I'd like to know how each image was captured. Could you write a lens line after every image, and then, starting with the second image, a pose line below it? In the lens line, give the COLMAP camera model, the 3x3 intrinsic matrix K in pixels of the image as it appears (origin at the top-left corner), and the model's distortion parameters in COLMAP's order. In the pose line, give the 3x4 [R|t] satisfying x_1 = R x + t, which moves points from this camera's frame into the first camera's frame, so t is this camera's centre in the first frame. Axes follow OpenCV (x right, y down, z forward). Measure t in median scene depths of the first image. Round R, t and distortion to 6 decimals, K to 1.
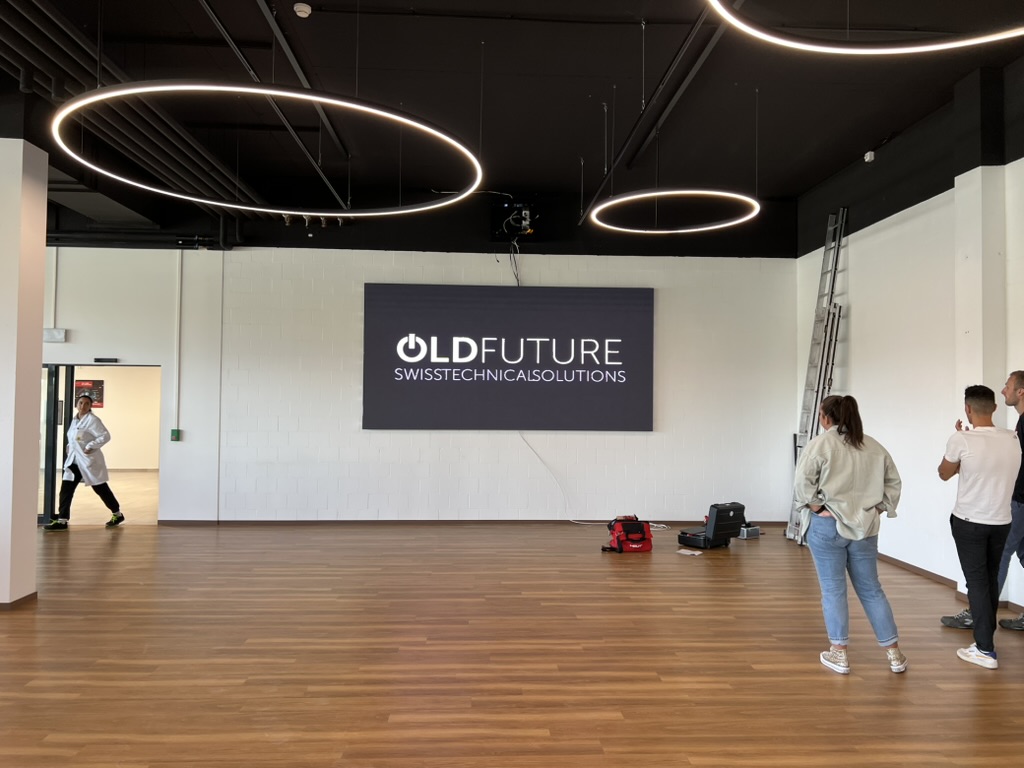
lens RADIAL K [[782.6, 0, 512.0], [0, 782.6, 384.0], [0, 0, 1]] dist [0.002017, -0.003004]
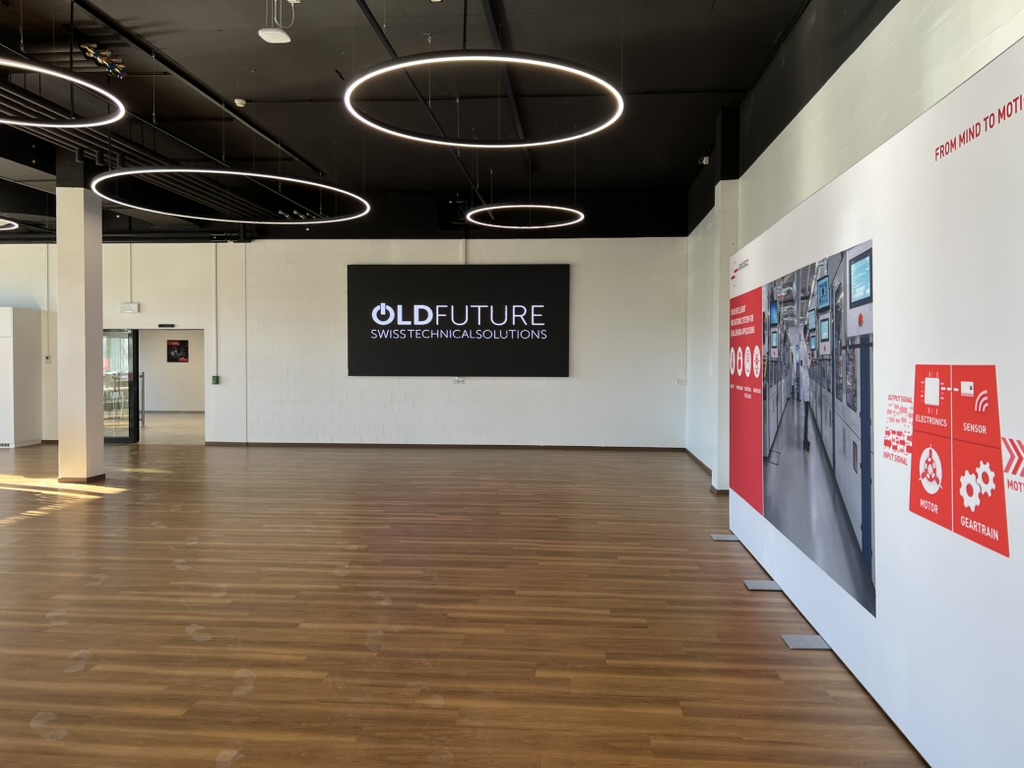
lens RADIAL K [[782.6, 0, 512.0], [0, 782.6, 384.0], [0, 0, 1]] dist [0.002017, -0.003004]
pose [[0.990698, 0.001363, -0.136075, 0.263886], [0.005799, 0.998619, 0.052219, 0.004072], [0.135958, -0.052522, 0.989321, -0.276682]]
